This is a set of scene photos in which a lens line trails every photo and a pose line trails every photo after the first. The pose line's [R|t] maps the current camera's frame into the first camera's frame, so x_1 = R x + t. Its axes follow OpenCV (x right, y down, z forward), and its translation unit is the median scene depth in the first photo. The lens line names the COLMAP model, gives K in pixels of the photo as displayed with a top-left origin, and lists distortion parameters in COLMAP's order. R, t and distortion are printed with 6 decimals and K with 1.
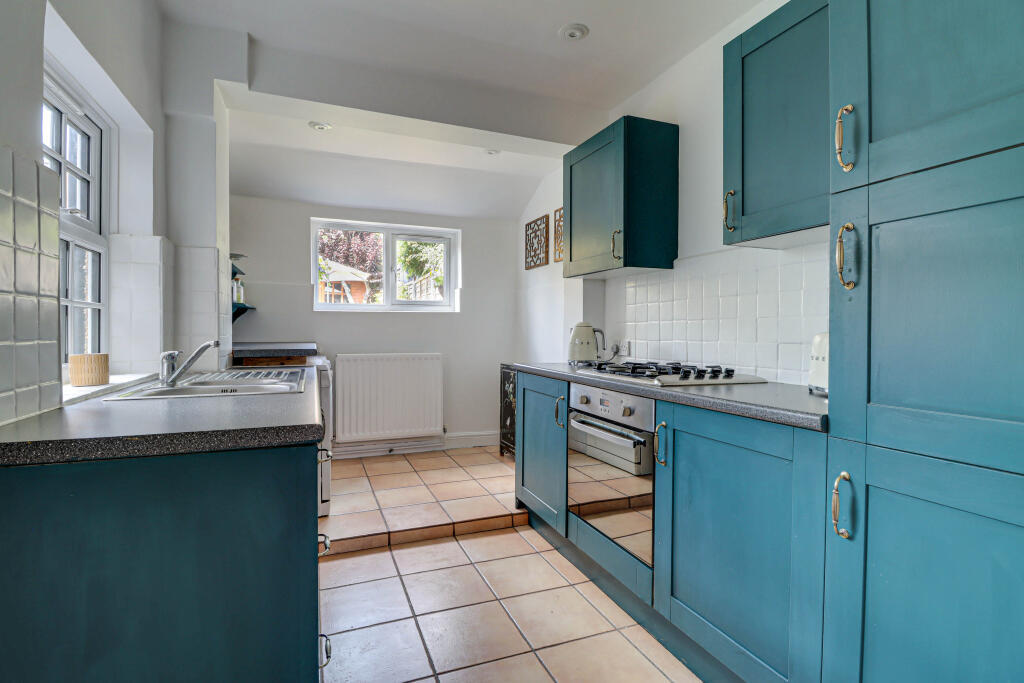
lens RADIAL K [[489.5, 0, 504.3], [0, 489.5, 335.7], [0, 0, 1]] dist [-0.011960, -0.005306]
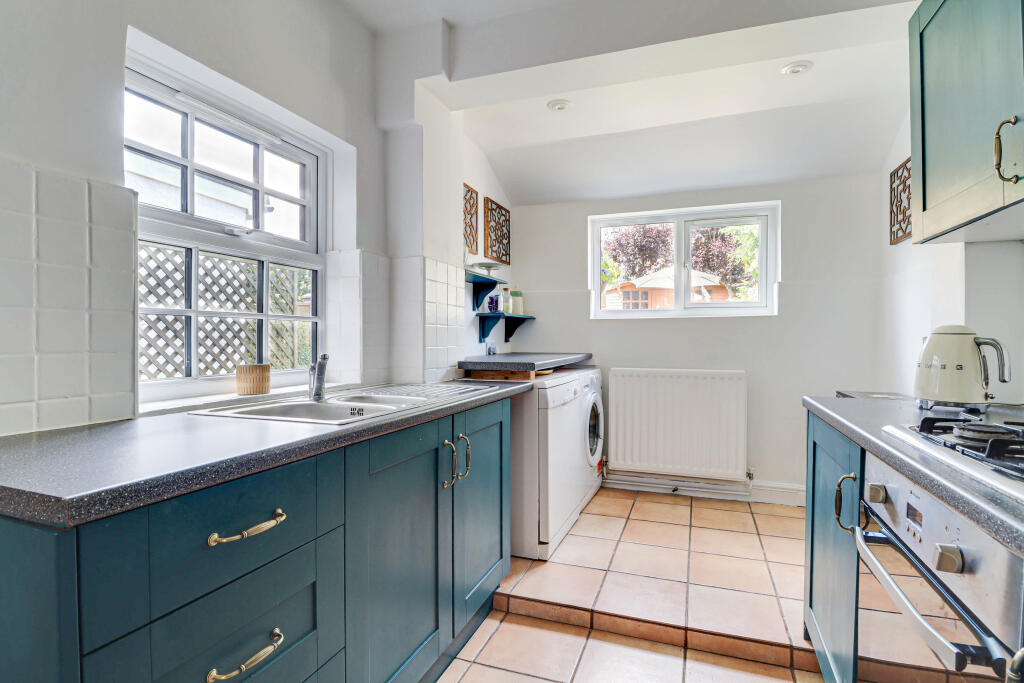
lens RADIAL K [[489.5, 0, 521.8], [0, 489.5, 343.5], [0, 0, 1]] dist [-0.011960, -0.005306]
pose [[0.749180, 0.004196, -0.662353, 0.158577], [-0.005579, 0.999984, 0.000024, -0.006519], [0.662343, 0.003677, 0.749192, 0.328248]]
